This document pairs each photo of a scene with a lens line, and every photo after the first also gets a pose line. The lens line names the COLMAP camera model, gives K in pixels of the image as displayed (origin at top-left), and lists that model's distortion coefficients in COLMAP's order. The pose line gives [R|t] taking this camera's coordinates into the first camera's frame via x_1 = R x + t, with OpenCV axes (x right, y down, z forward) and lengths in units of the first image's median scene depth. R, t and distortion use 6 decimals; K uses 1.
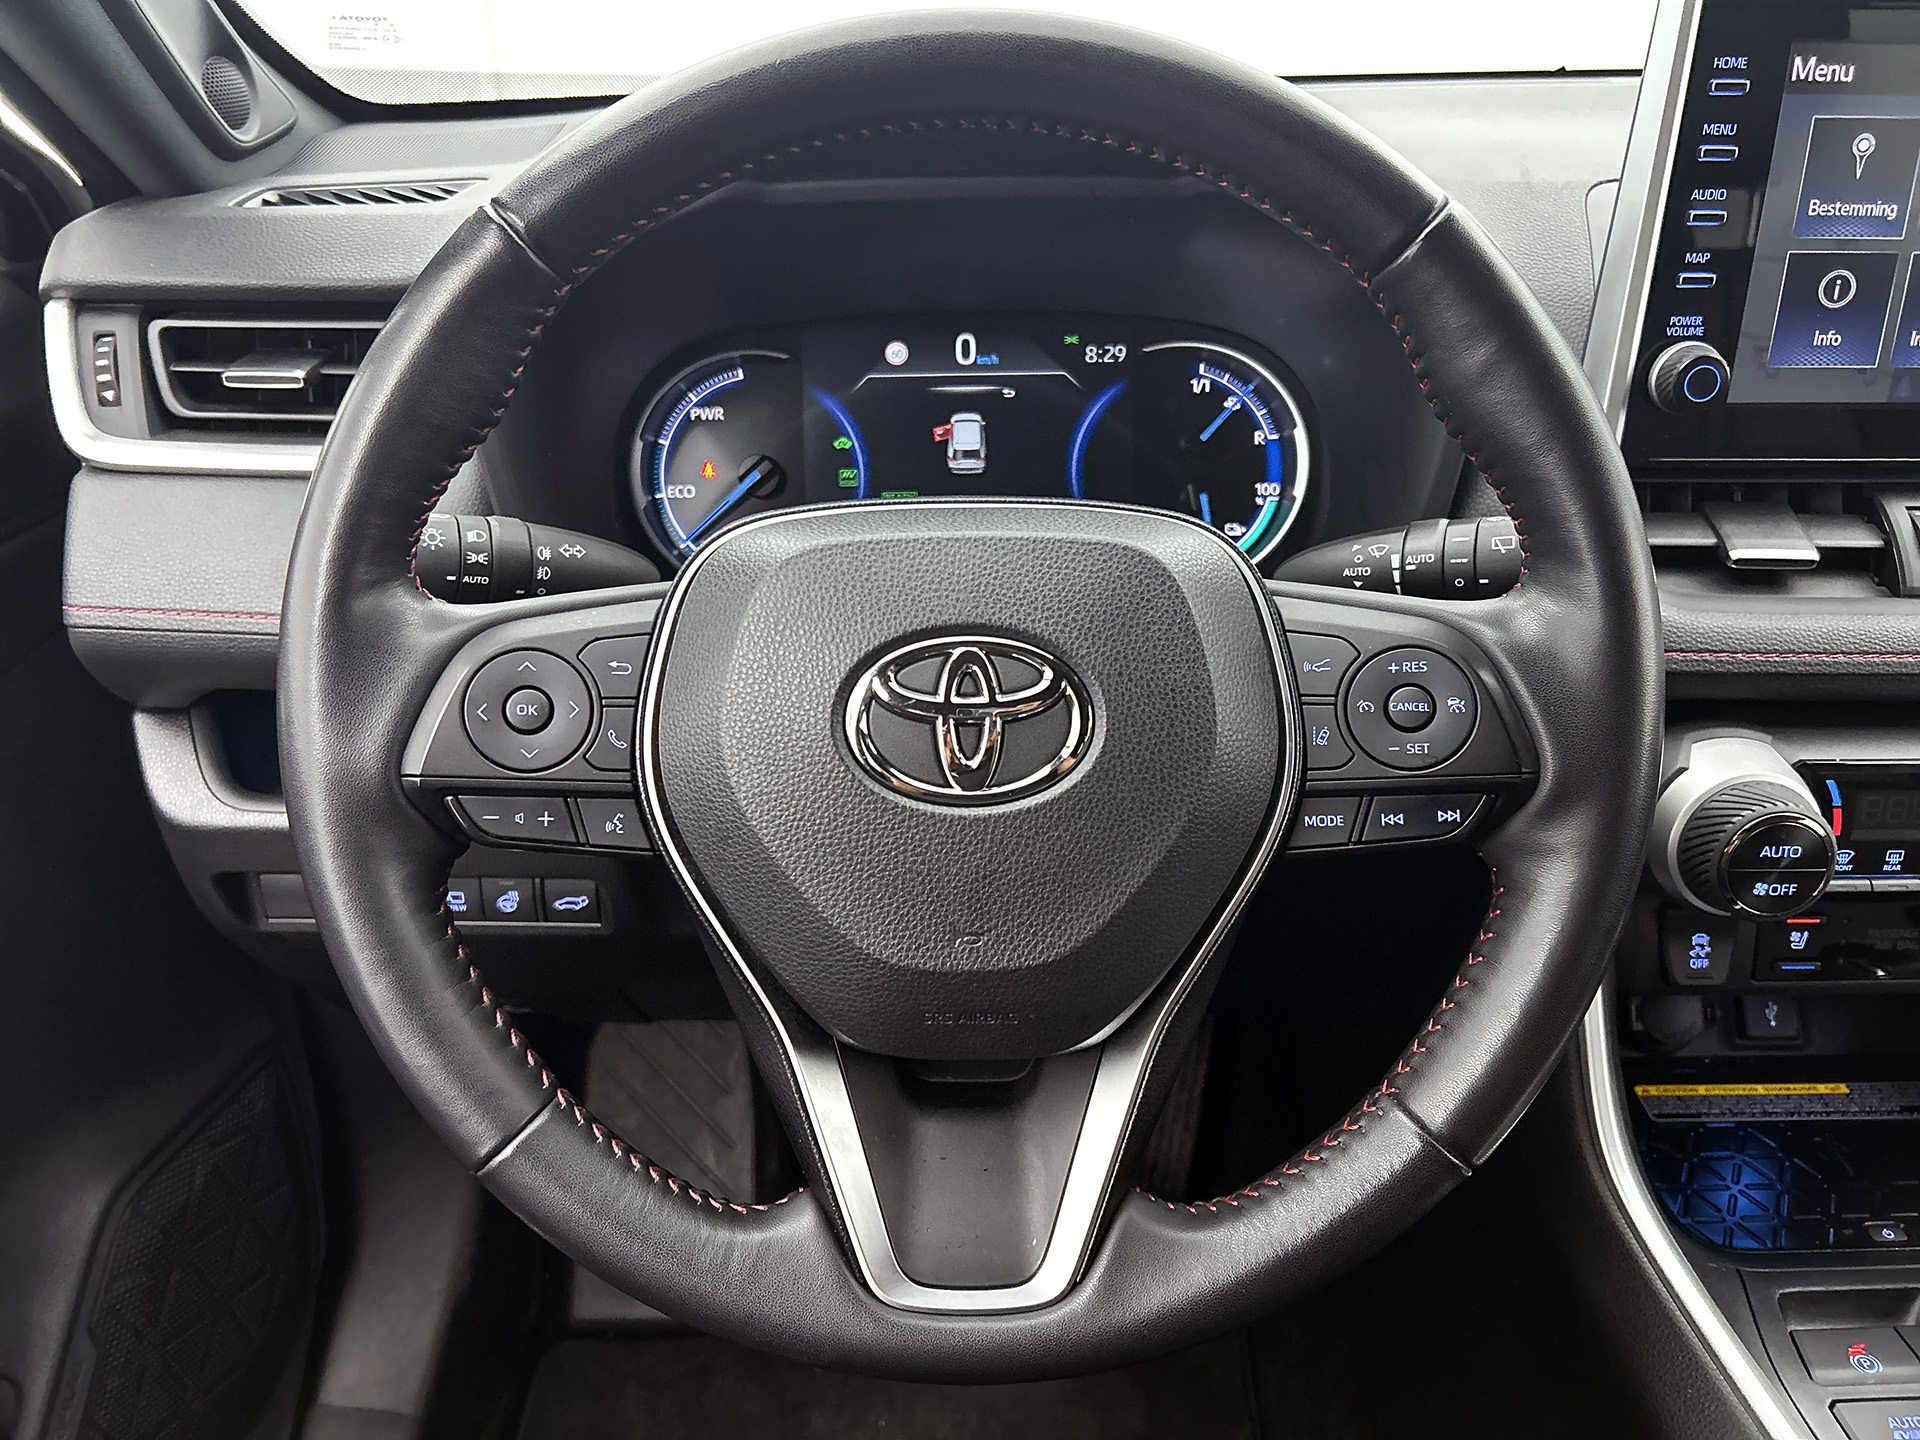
lens RADIAL K [[1469.8, 0, 974.7], [0, 1469.8, 723.1], [0, 0, 1]] dist [0.049343, -0.054109]
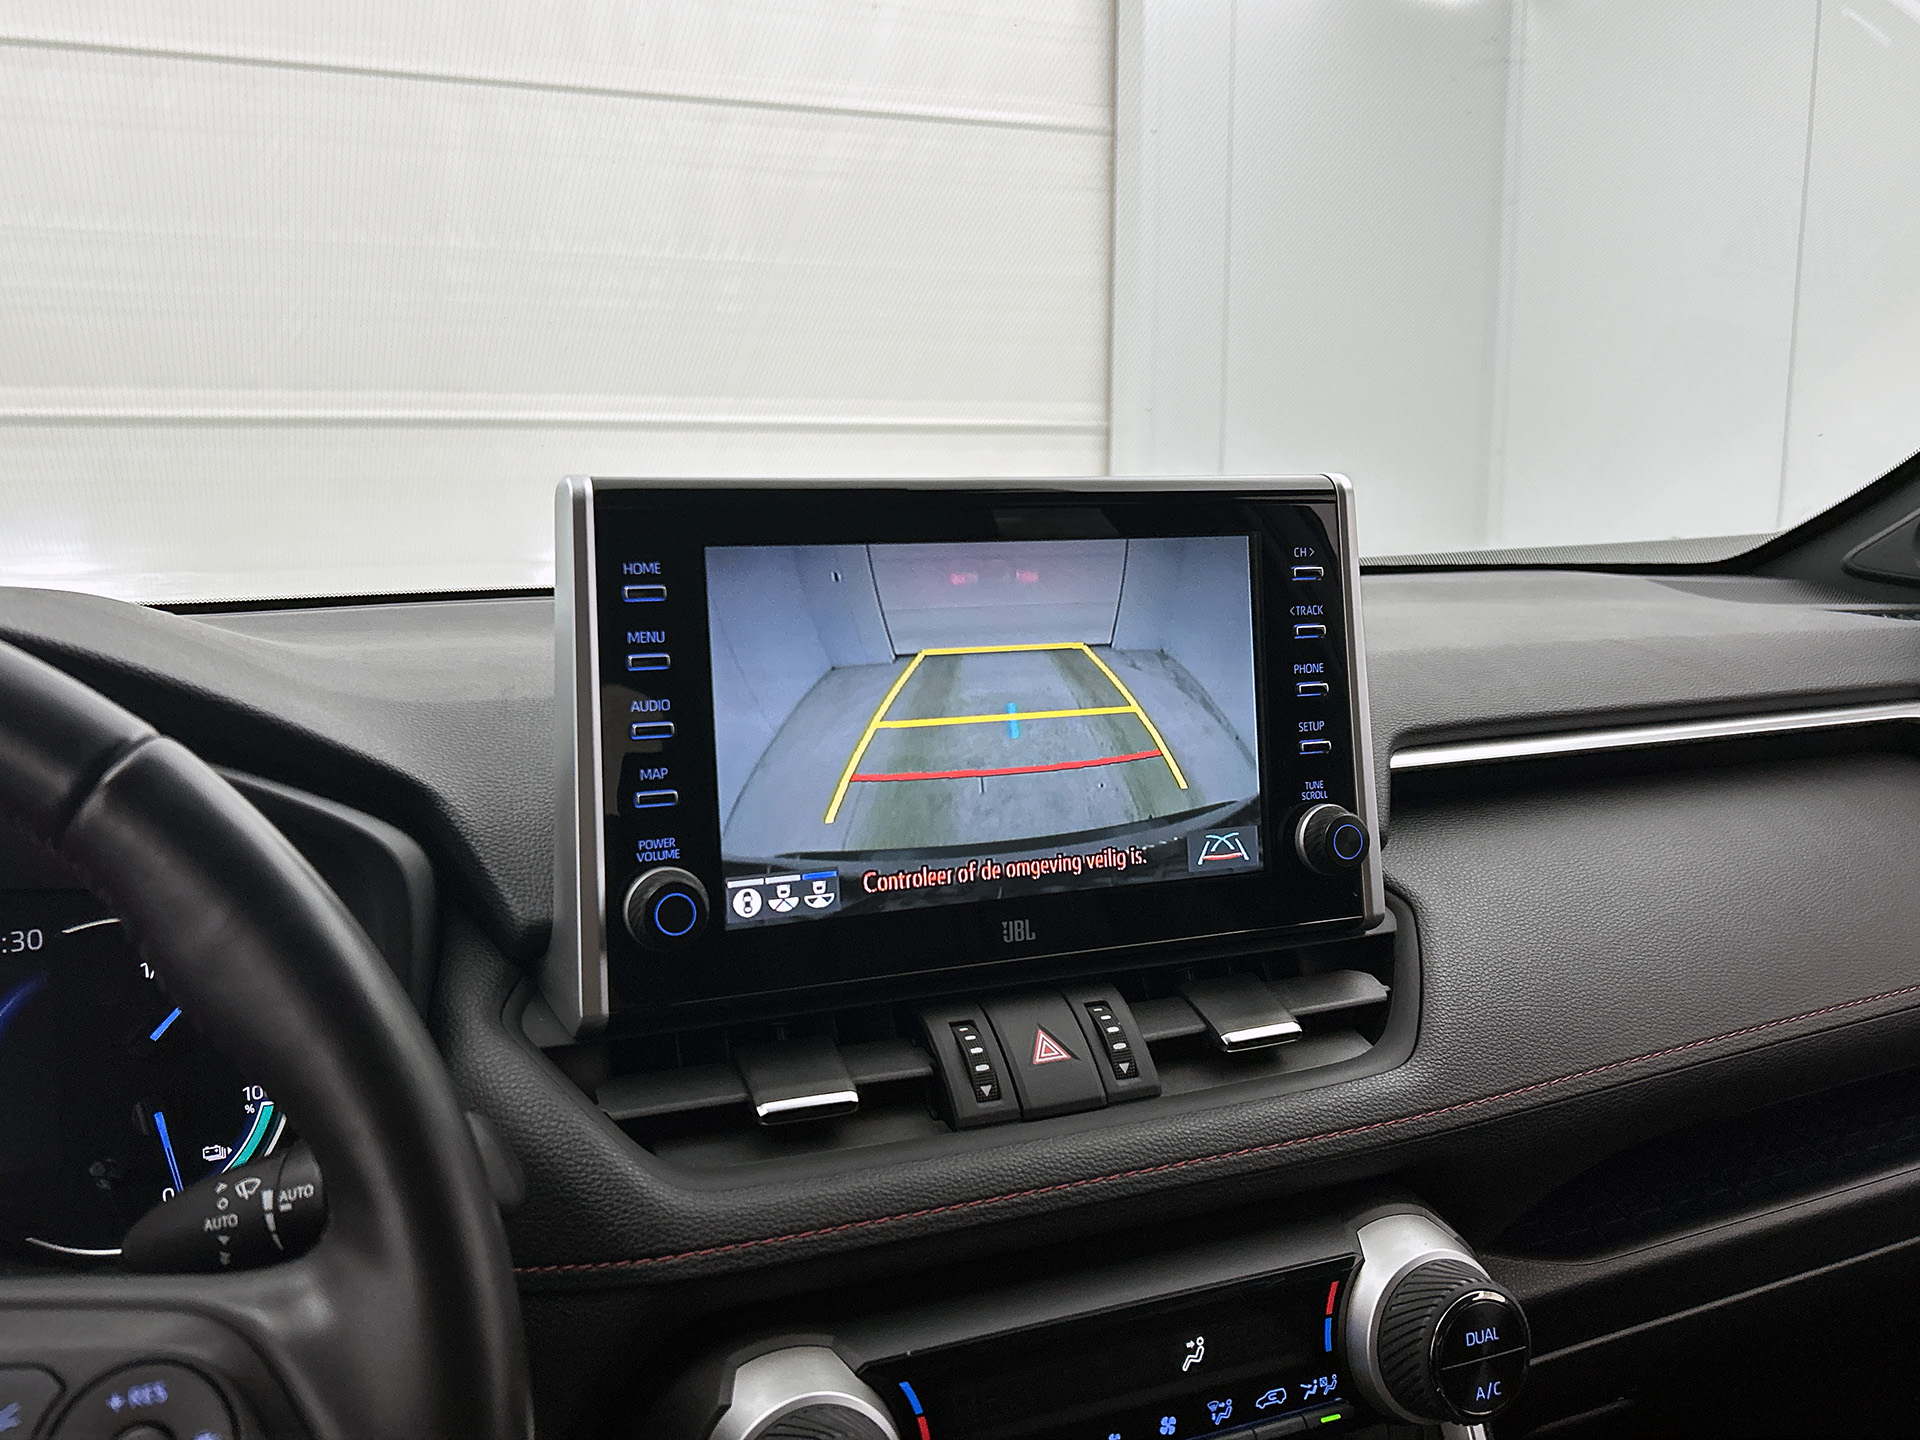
lens RADIAL K [[1641.7, 0, 951.8], [0, 1641.7, 711.3], [0, 0, 1]] dist [0.066717, -0.078551]
pose [[0.925910, -0.060879, 0.372805, 0.281825], [0.182546, 0.936149, -0.300504, -0.026093], [-0.330706, 0.346294, 0.877903, 0.083364]]
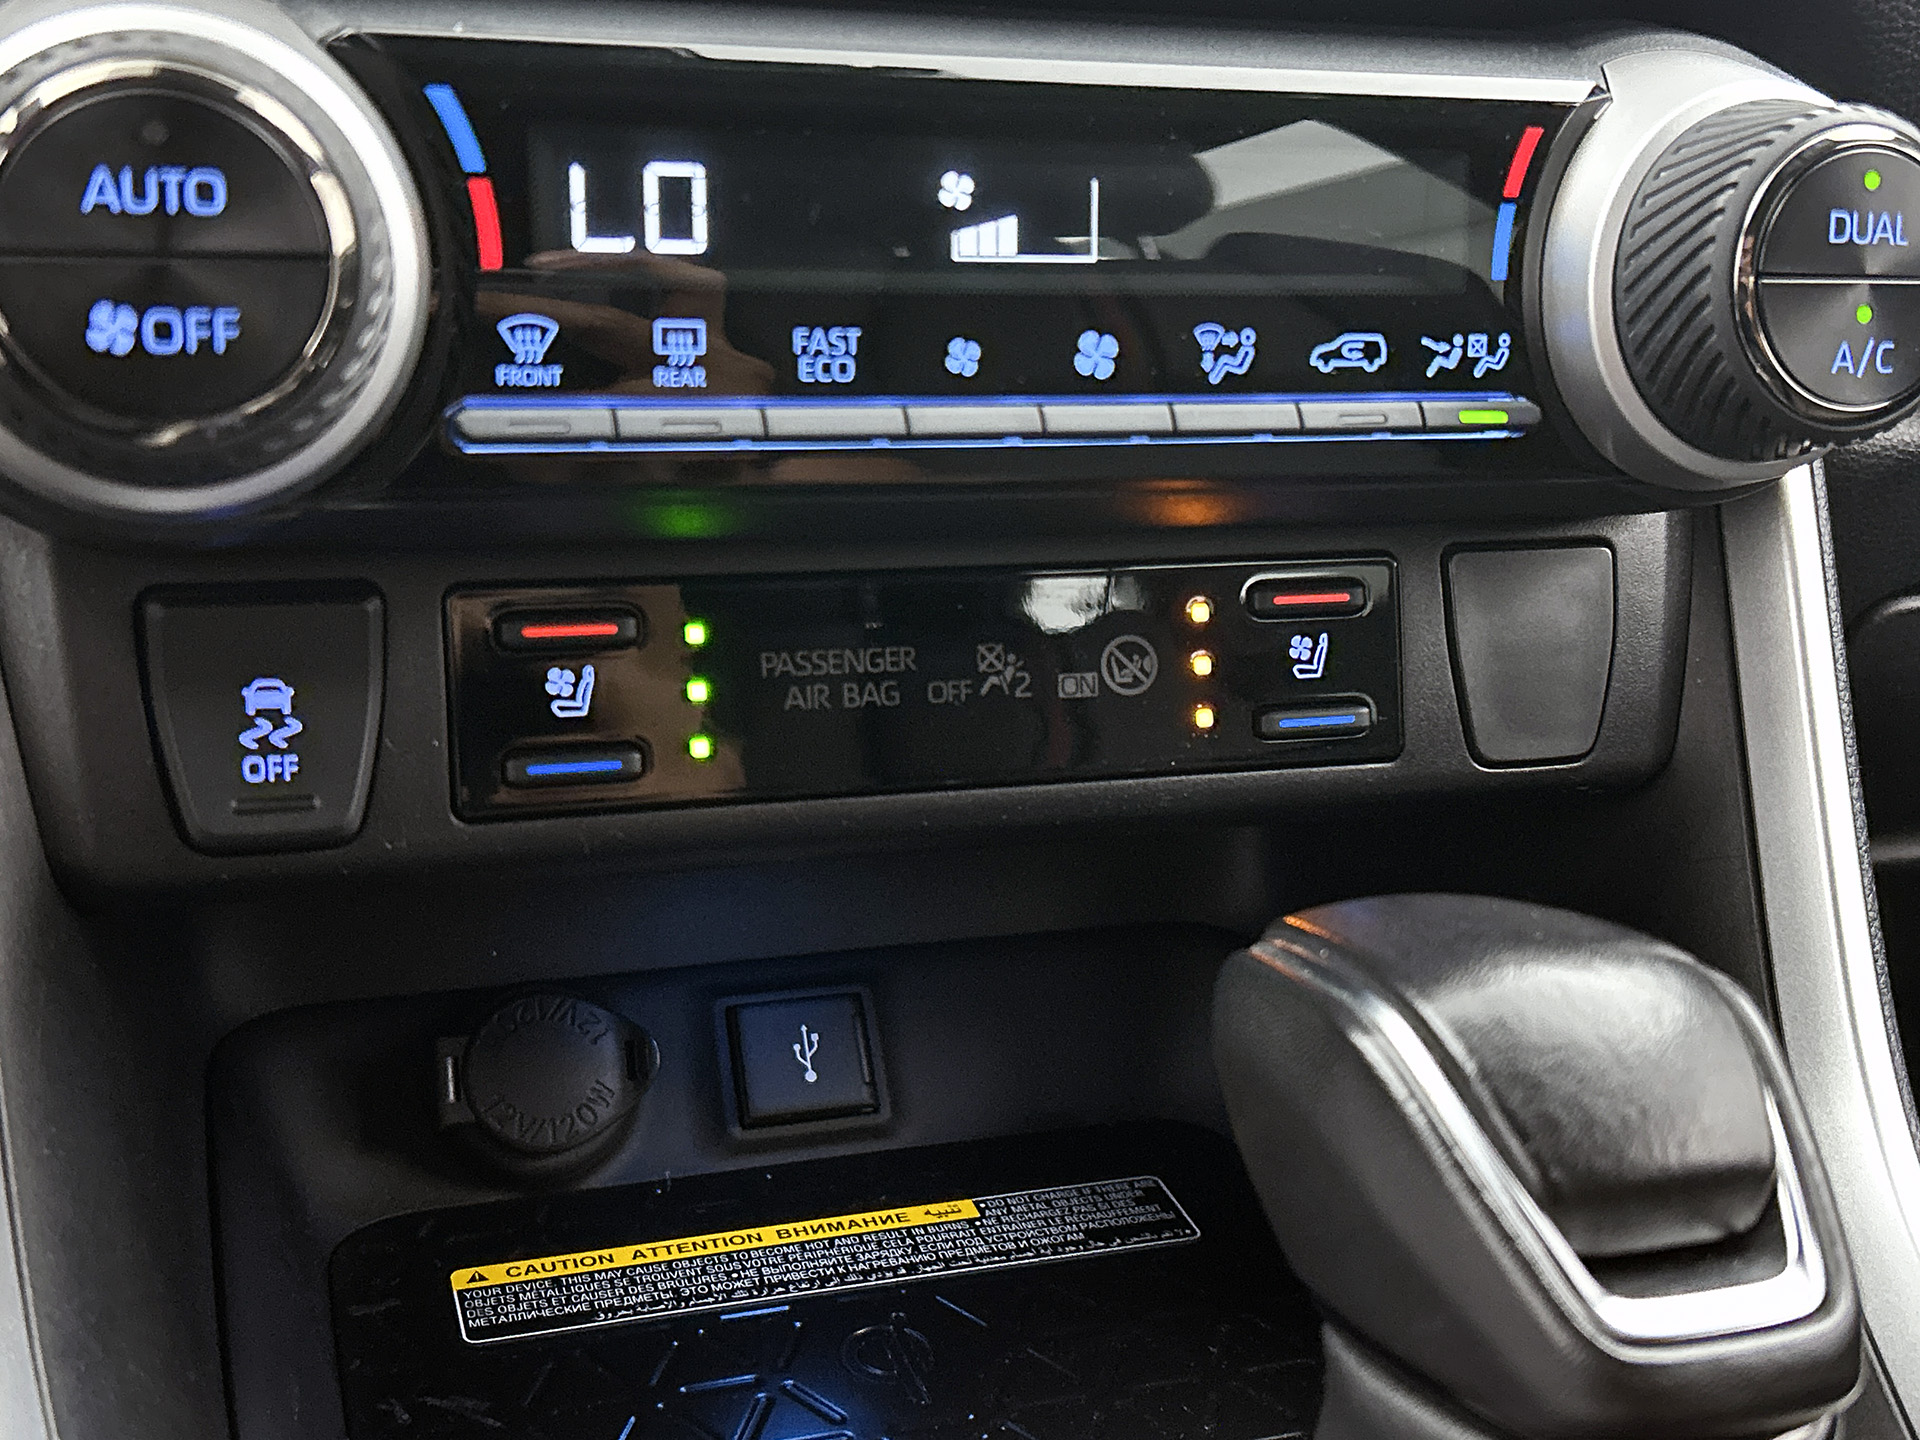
lens RADIAL K [[2280.3, 0, 960.0], [0, 2280.3, 720.0], [0, 0, 1]] dist [0.062122, -0.005845]
pose [[0.954187, -0.050389, 0.294937, 0.514080], [0.091695, 0.987535, -0.127935, 0.245907], [-0.284814, 0.149118, 0.946913, 0.490741]]
